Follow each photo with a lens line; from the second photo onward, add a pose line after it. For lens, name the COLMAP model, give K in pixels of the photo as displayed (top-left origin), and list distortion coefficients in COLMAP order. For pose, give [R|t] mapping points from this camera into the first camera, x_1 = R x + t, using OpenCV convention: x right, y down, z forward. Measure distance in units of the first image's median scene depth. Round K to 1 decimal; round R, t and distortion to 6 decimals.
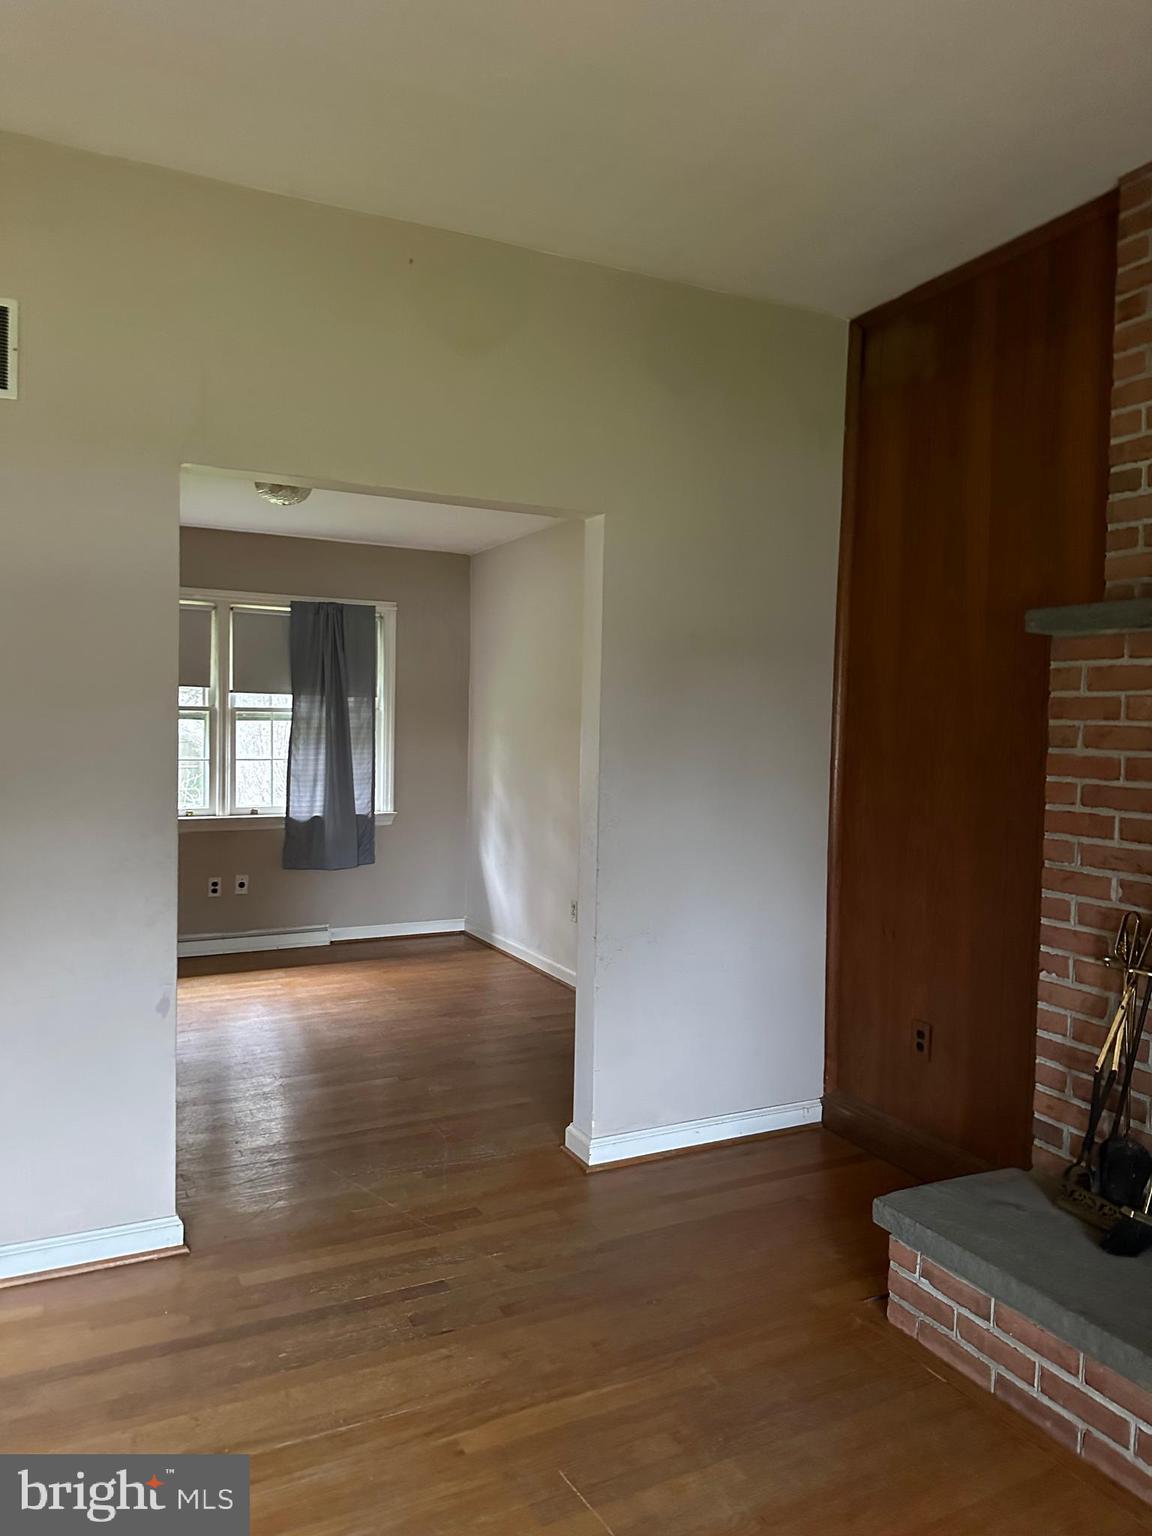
lens RADIAL K [[1087.2, 0, 571.9], [0, 1087.2, 769.7], [0, 0, 1]] dist [0.076645, -0.095494]
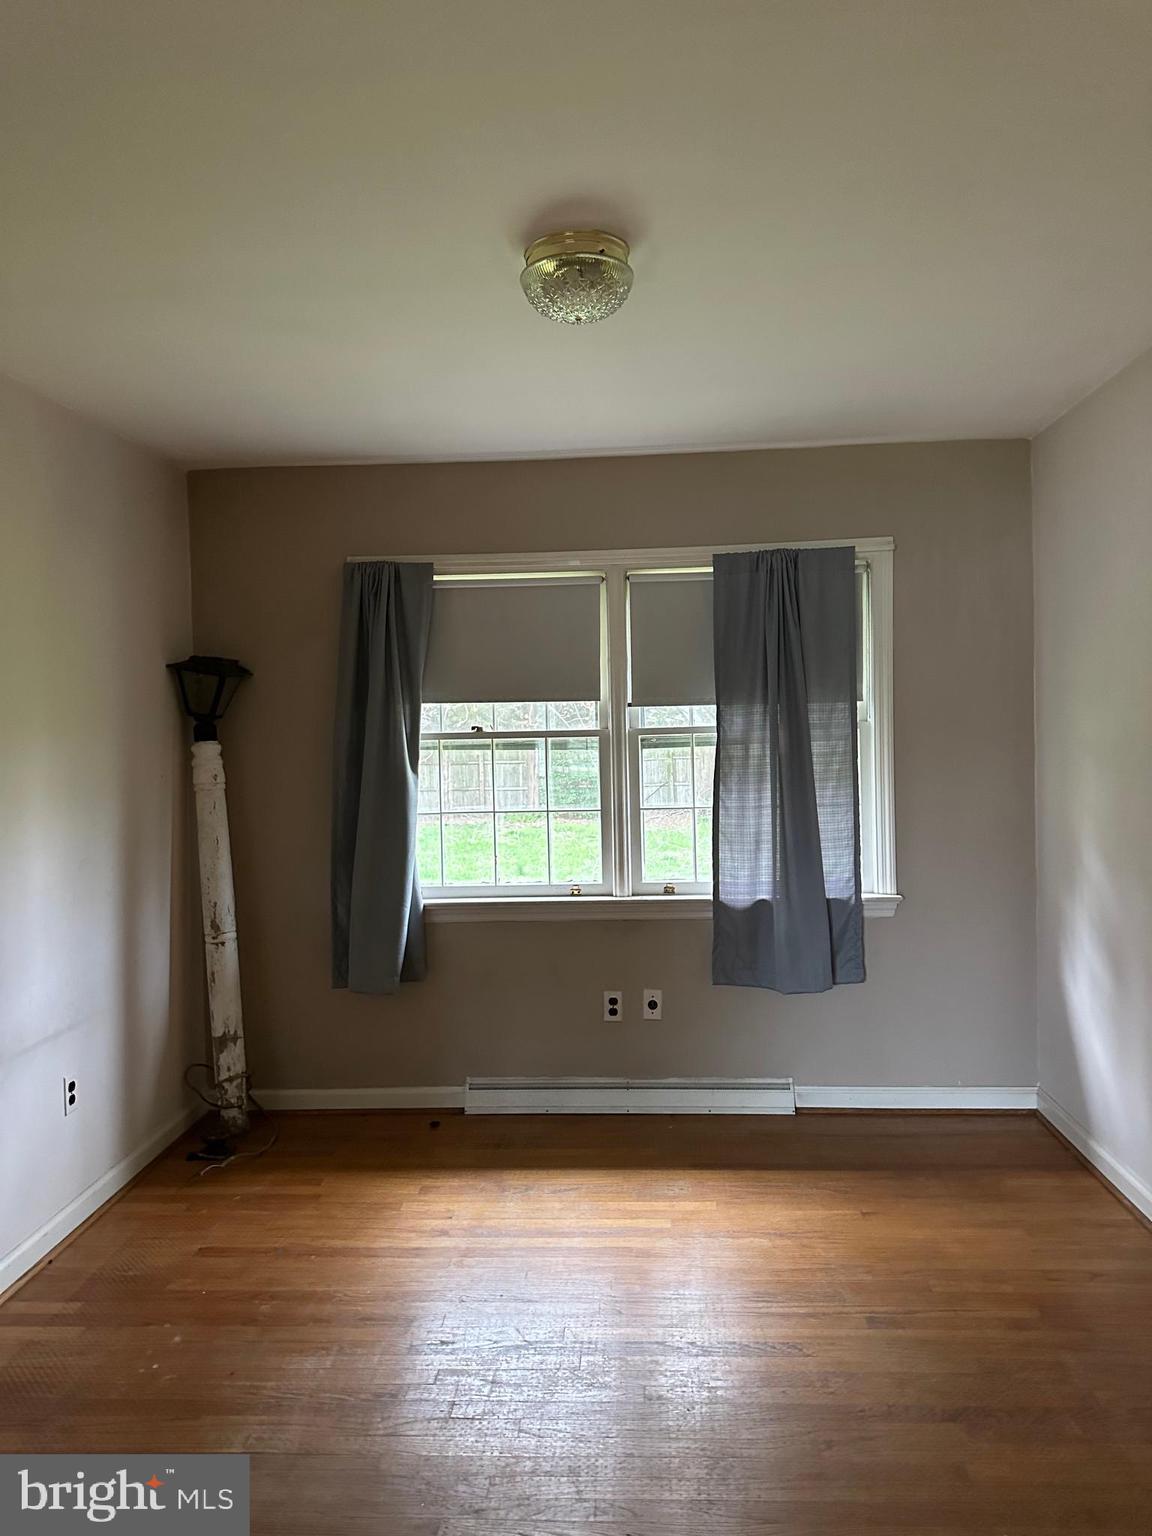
lens RADIAL K [[1087.2, 0, 568.8], [0, 1087.2, 762.0], [0, 0, 1]] dist [0.076645, -0.095494]
pose [[0.860414, -0.026012, -0.508931, -0.014246], [0.020985, 0.999658, -0.015616, -0.027889], [0.509163, 0.002756, 0.860666, 0.420261]]
